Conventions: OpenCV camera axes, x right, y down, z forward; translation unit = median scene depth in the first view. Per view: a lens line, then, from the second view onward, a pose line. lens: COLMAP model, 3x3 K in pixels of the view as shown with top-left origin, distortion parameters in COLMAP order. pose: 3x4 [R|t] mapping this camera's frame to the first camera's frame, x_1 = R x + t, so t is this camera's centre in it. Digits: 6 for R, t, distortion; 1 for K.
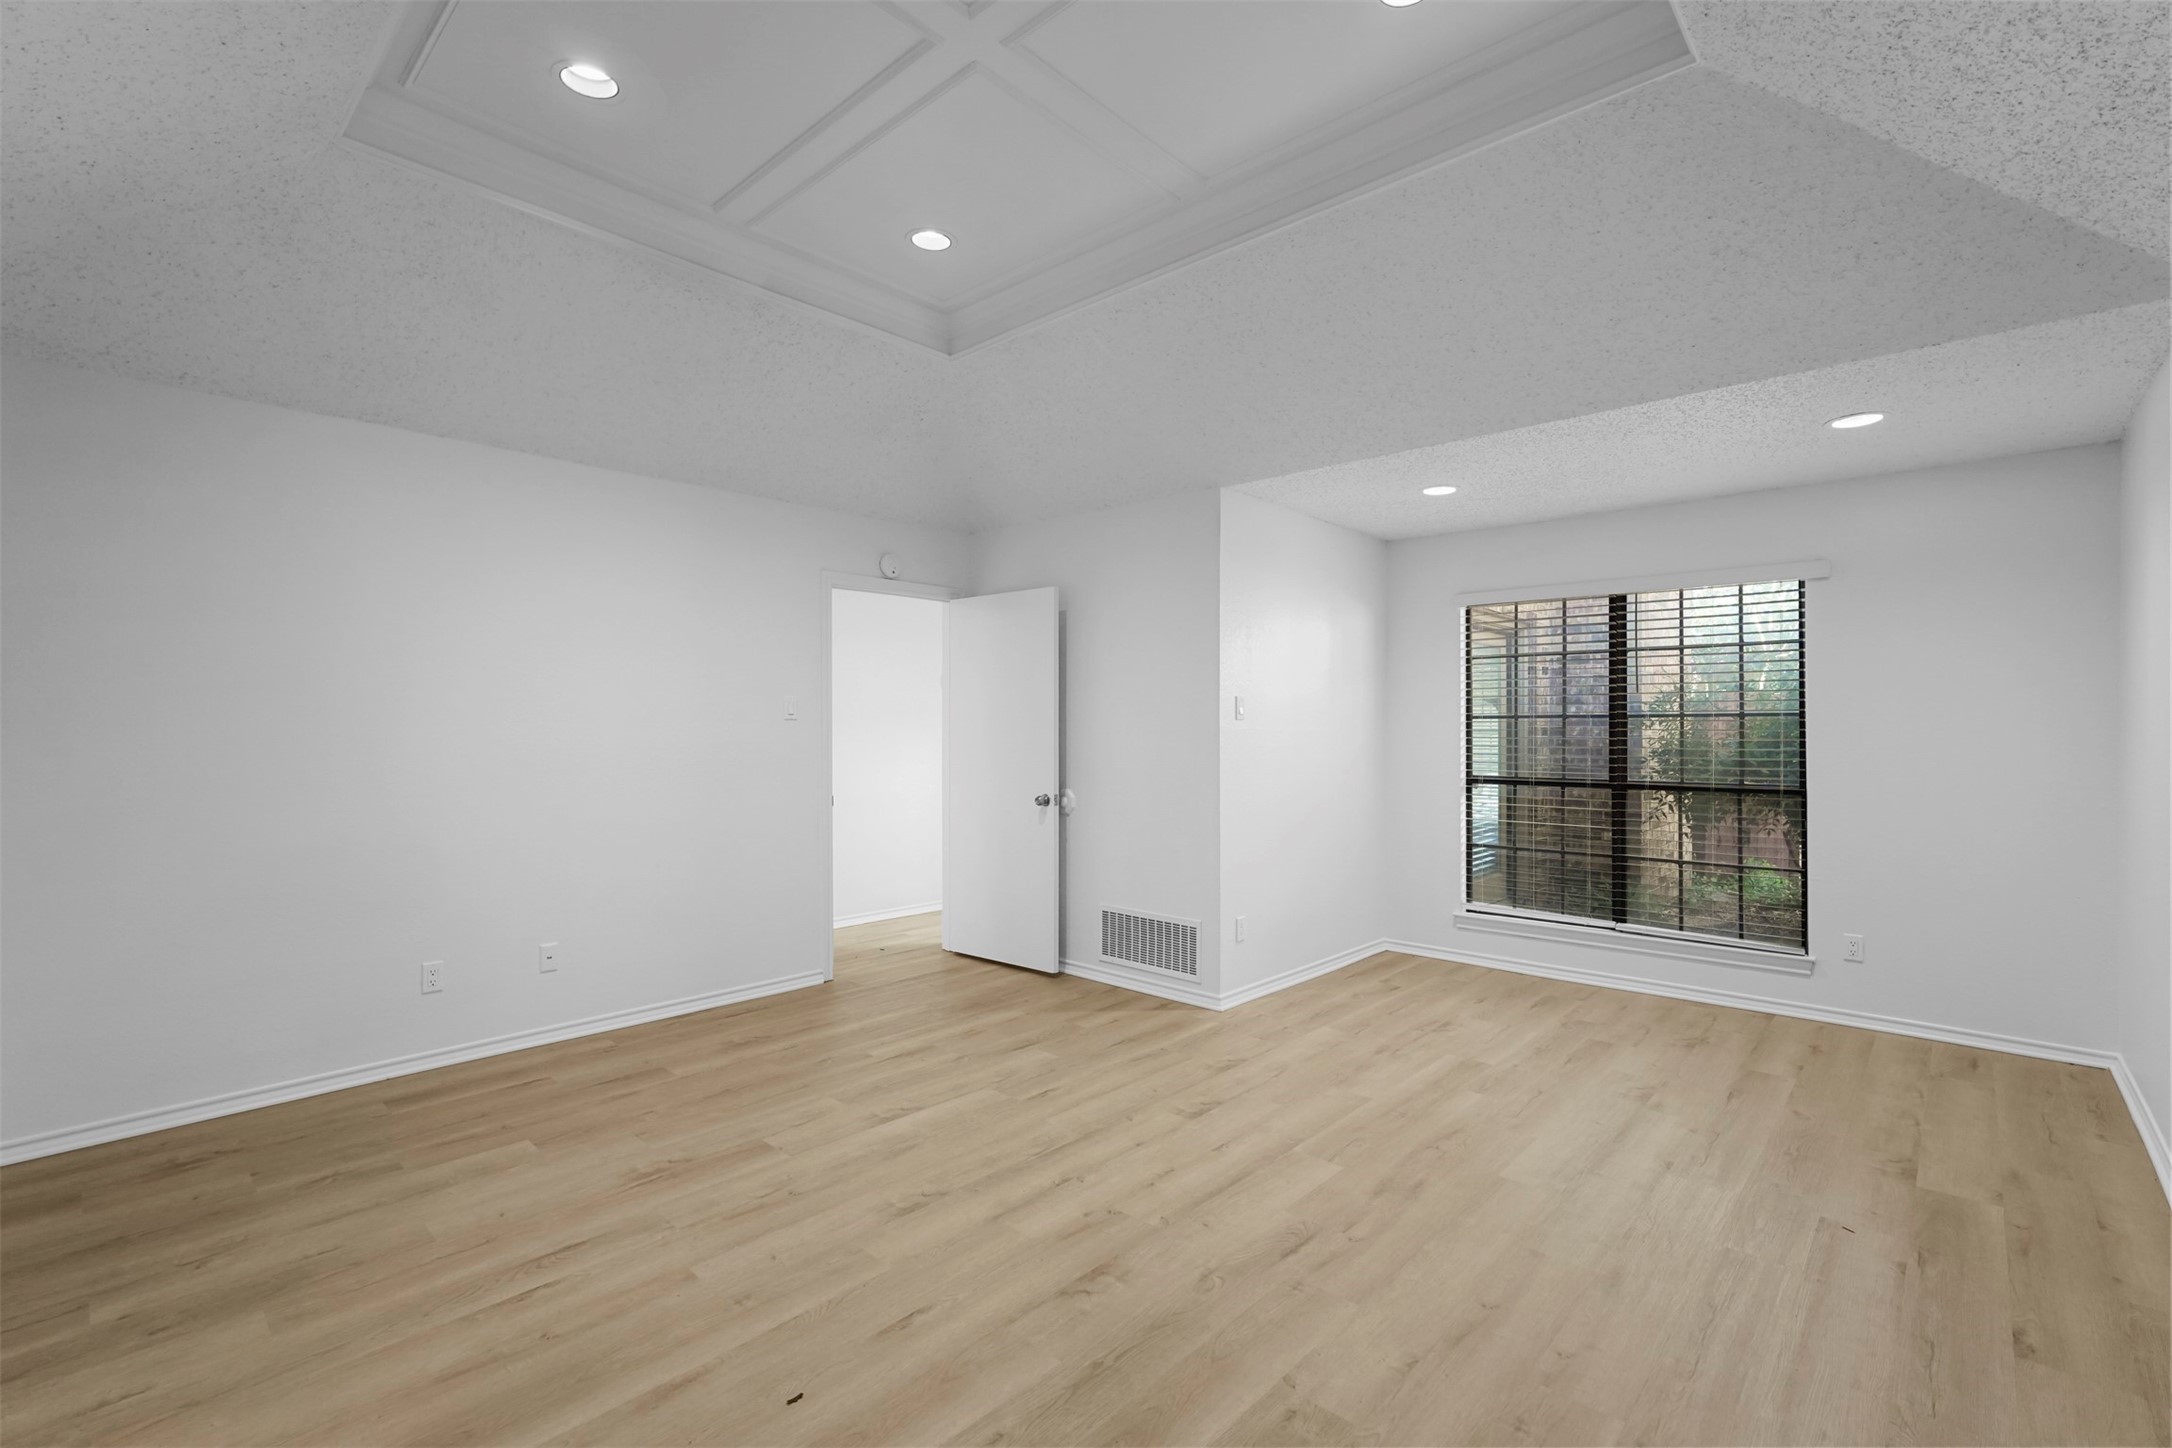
lens RADIAL K [[949.0, 0, 1096.6], [0, 949.0, 728.3], [0, 0, 1]] dist [-0.009779, 0.003595]
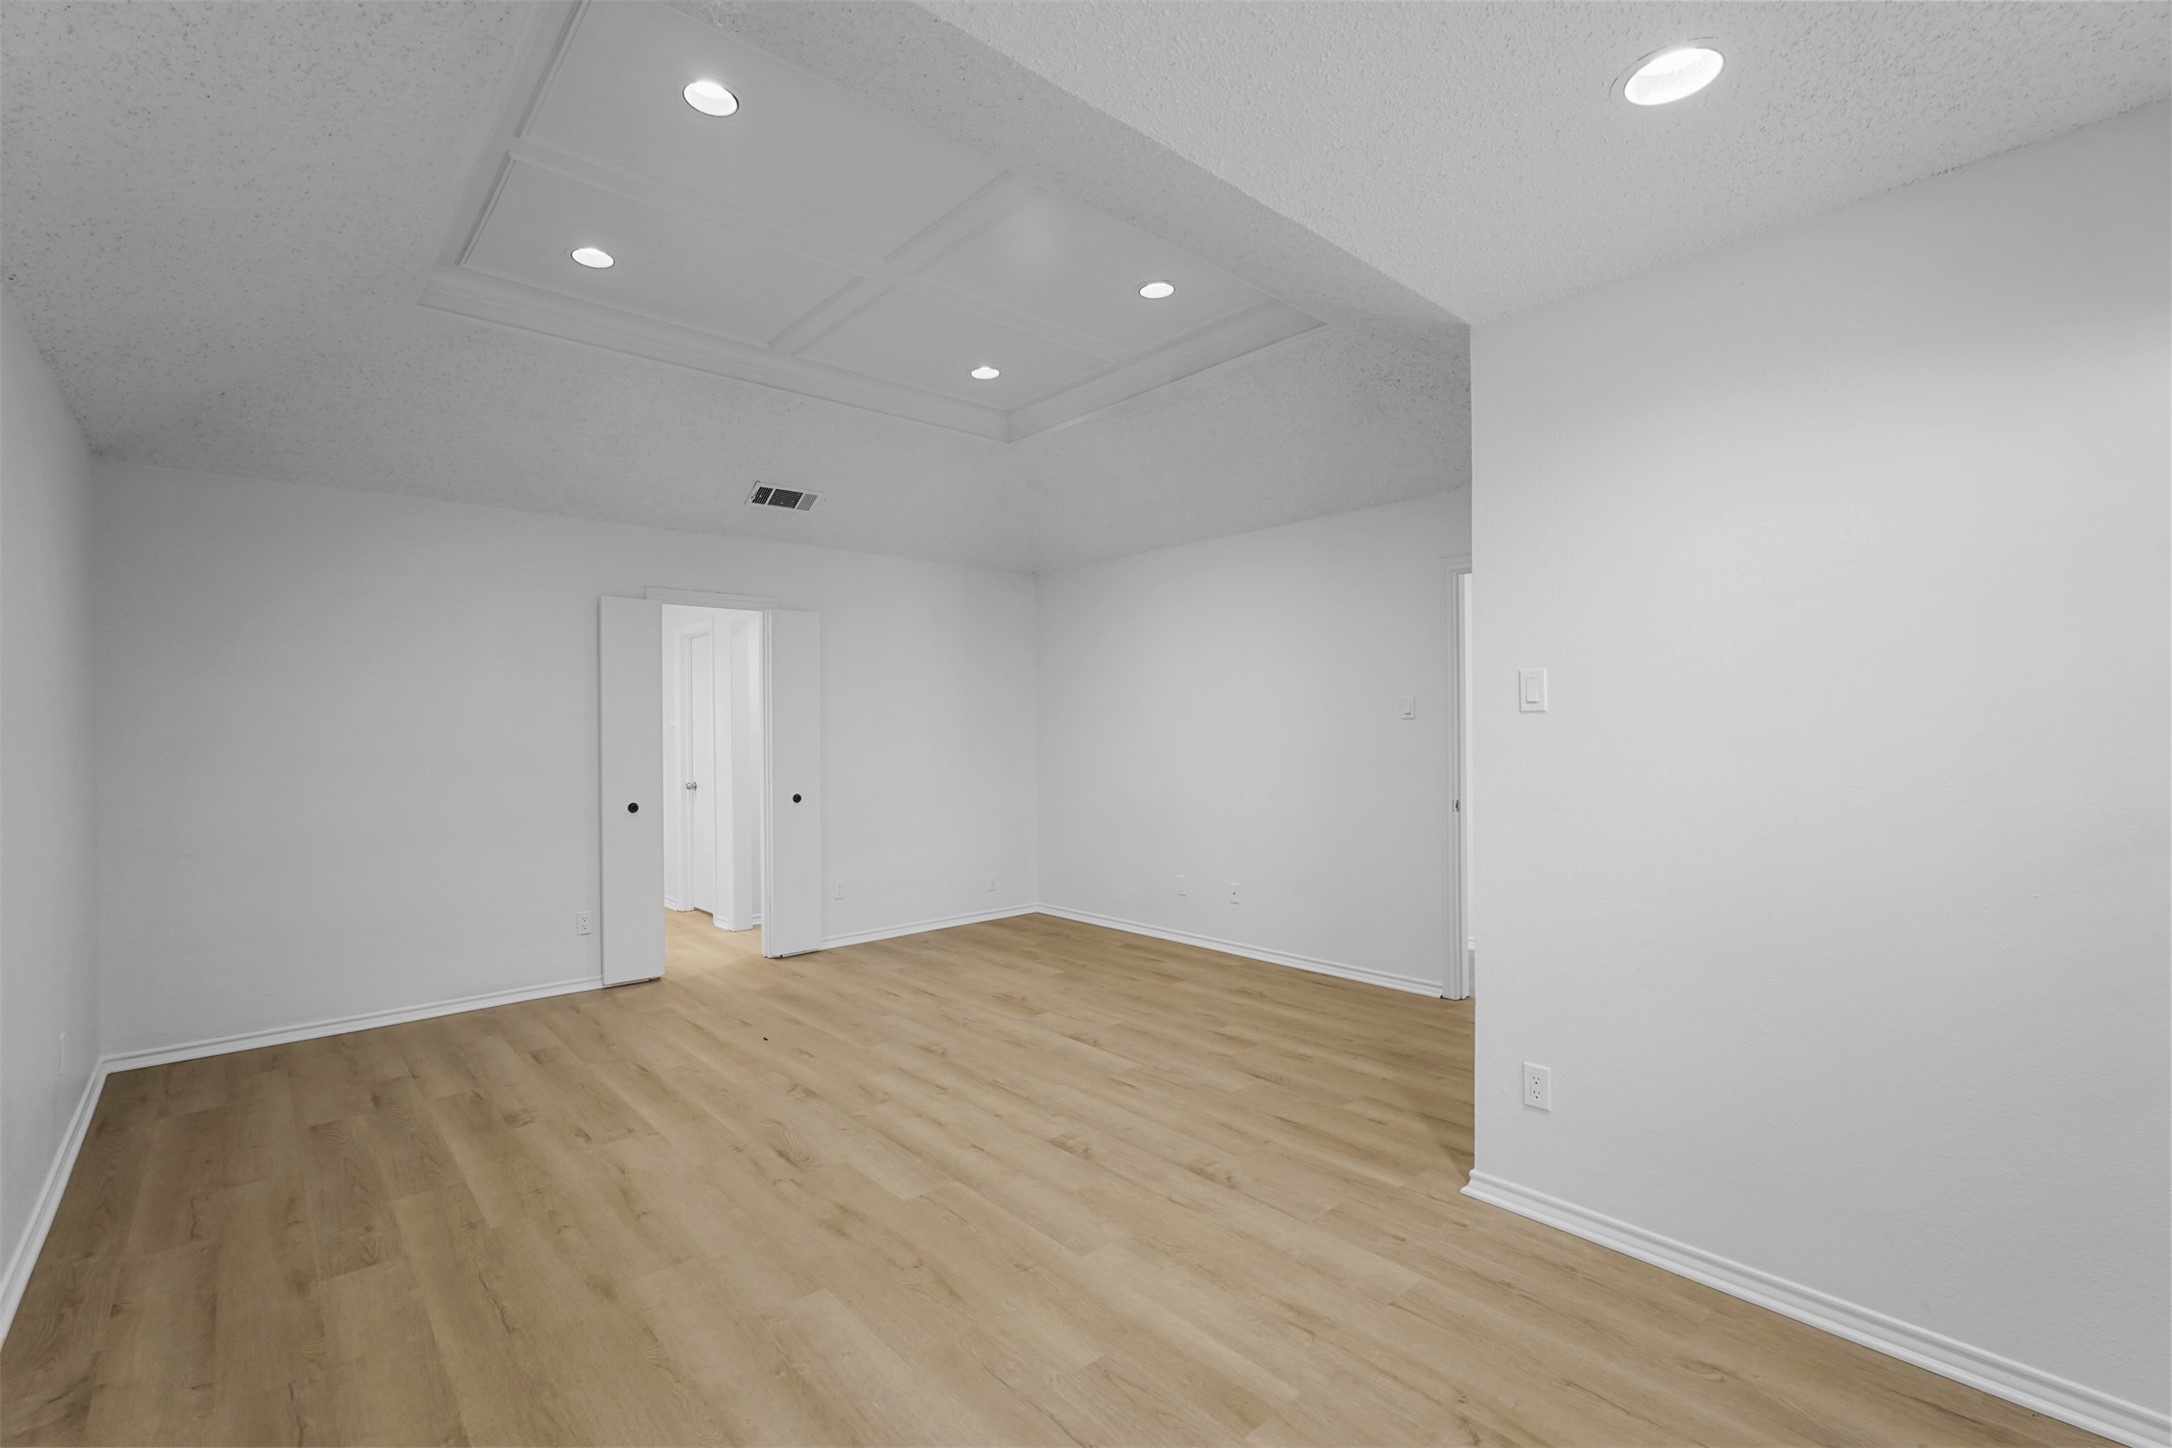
lens RADIAL K [[949.0, 0, 1093.9], [0, 949.0, 727.7], [0, 0, 1]] dist [-0.009779, 0.003595]
pose [[-0.087211, -0.001838, -0.996188, 1.016976], [0.011722, 0.999927, -0.002871, -0.006276], [0.996121, -0.011927, -0.087184, 1.089269]]
